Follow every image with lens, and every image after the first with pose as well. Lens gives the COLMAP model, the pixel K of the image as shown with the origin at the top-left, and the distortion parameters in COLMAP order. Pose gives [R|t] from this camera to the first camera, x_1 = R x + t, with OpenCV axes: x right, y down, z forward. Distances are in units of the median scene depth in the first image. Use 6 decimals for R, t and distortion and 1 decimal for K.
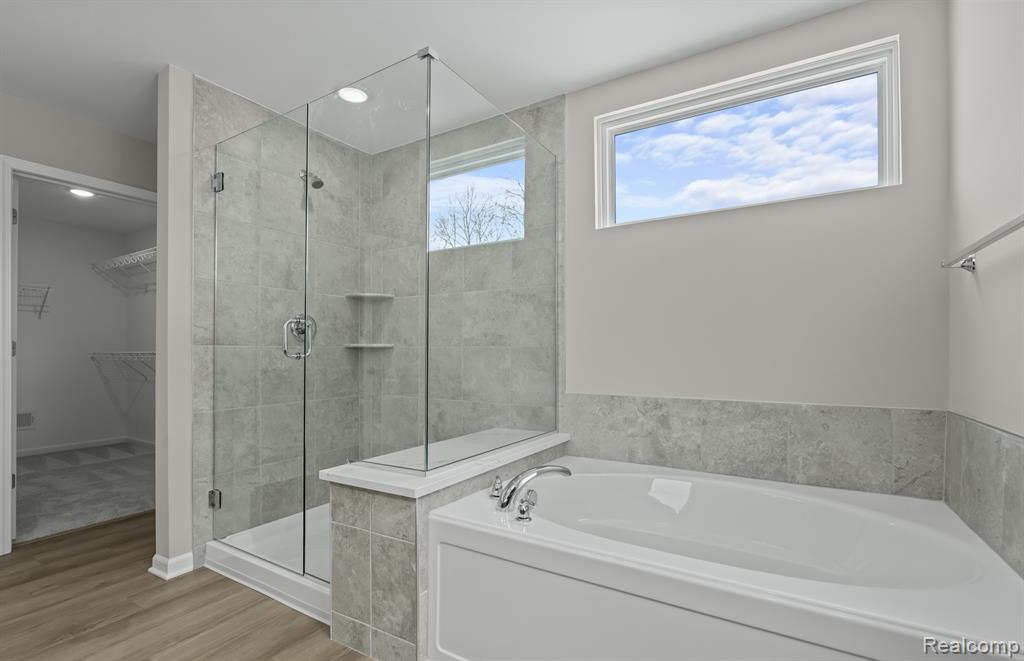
lens RADIAL K [[457.1, 0, 543.0], [0, 457.1, 345.6], [0, 0, 1]] dist [-0.000357, -0.000192]
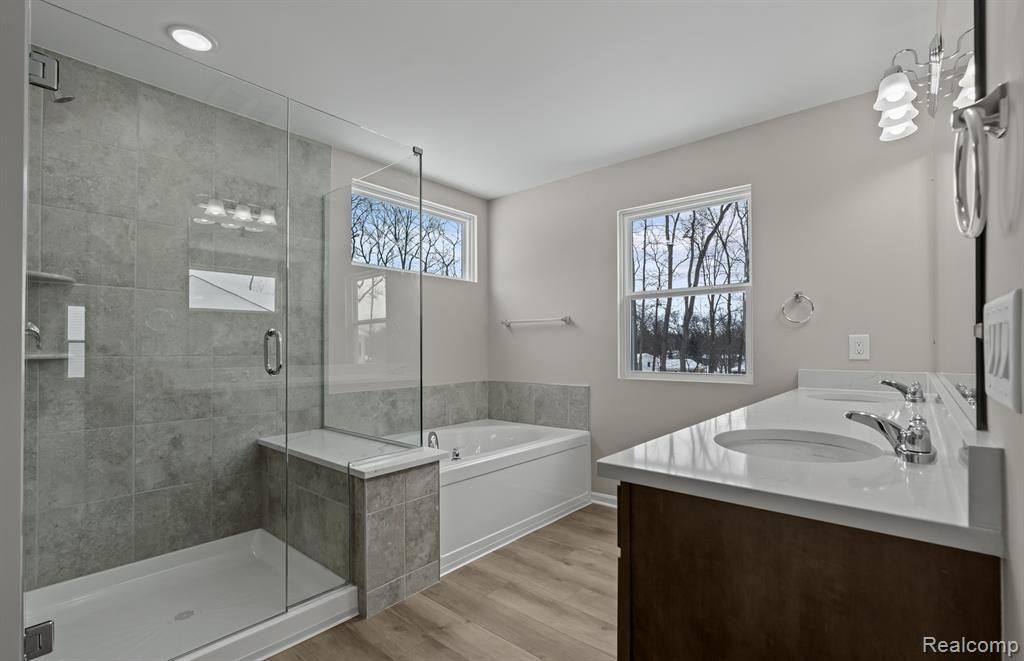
lens RADIAL K [[457.3, 0, 518.2], [0, 457.3, 339.6], [0, 0, 1]] dist [0.000969, 0.000074]
pose [[0.181321, 0.020384, 0.983213, -1.179696], [-0.010201, 0.999770, -0.018846, -0.024210], [-0.983371, -0.006613, 0.181488, 0.331582]]
